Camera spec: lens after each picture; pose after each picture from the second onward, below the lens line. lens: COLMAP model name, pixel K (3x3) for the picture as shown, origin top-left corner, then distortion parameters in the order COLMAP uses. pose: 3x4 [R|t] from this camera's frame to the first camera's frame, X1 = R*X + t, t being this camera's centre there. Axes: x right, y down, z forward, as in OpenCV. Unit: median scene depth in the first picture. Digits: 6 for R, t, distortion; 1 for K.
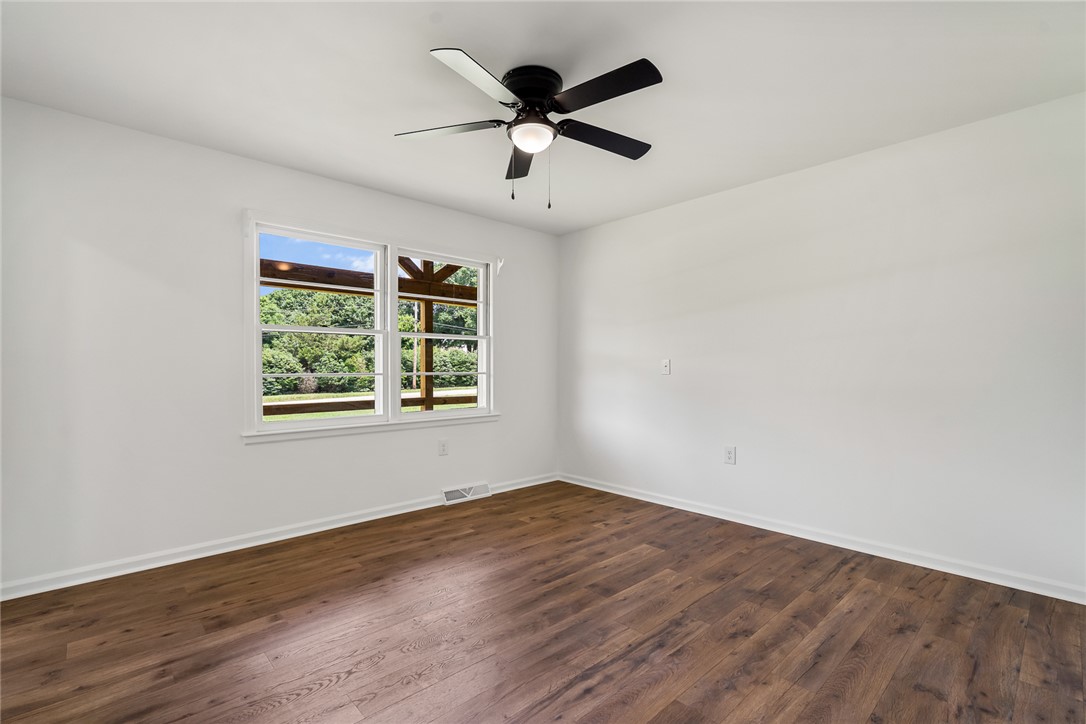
lens RADIAL K [[503.2, 0, 543.3], [0, 503.2, 381.7], [0, 0, 1]] dist [-0.000669, 0.000118]
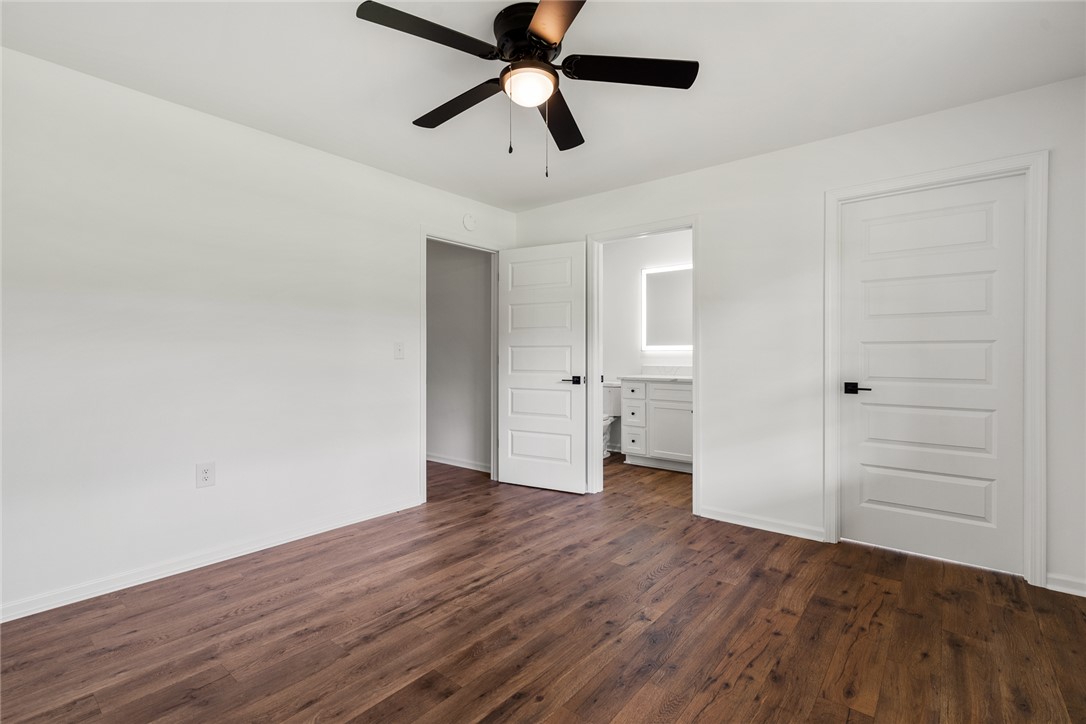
lens RADIAL K [[493.9, 0, 544.8], [0, 493.9, 366.3], [0, 0, 1]] dist [-0.004169, -0.000357]
pose [[-0.990176, 0.003393, -0.139788, 0.055683], [-0.003483, 0.998797, 0.048918, -0.042156], [0.139786, 0.048925, -0.988972, 1.475120]]
